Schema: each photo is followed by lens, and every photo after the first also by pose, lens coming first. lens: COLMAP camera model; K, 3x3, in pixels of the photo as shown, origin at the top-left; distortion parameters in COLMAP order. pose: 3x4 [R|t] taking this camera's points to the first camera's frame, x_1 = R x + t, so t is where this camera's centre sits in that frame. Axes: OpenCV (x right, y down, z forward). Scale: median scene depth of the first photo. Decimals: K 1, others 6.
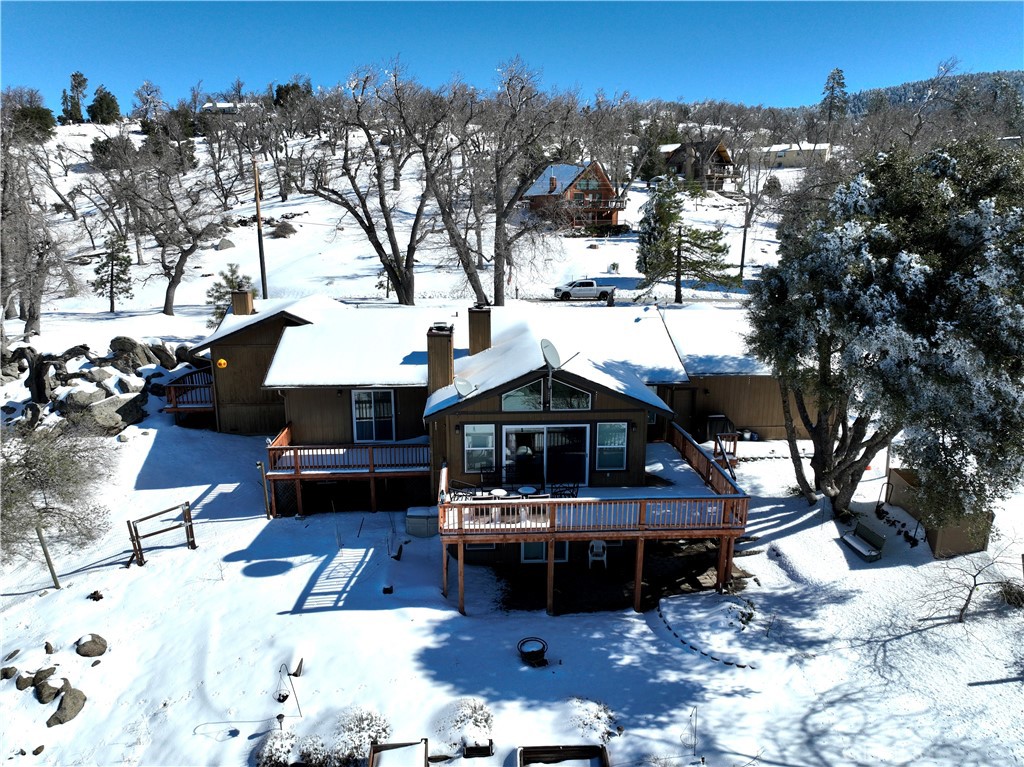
lens RADIAL K [[715.6, 0, 512.0], [0, 715.6, 383.5], [0, 0, 1]] dist [0.004167, 0.006219]
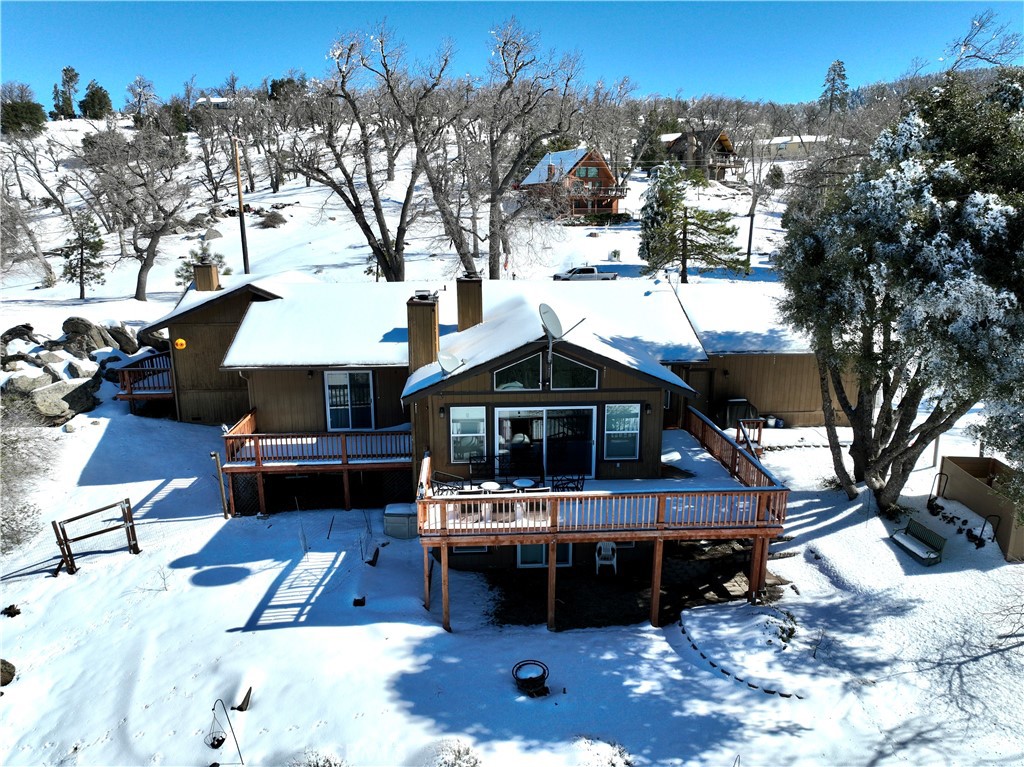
lens RADIAL K [[715.6, 0, 512.0], [0, 715.6, 383.5], [0, 0, 1]] dist [0.004167, 0.006219]
pose [[0.999989, -0.004379, 0.001741, 0.005319], [0.004375, 0.999988, 0.002183, 0.025719], [-0.001751, -0.002176, 0.999996, 0.133435]]
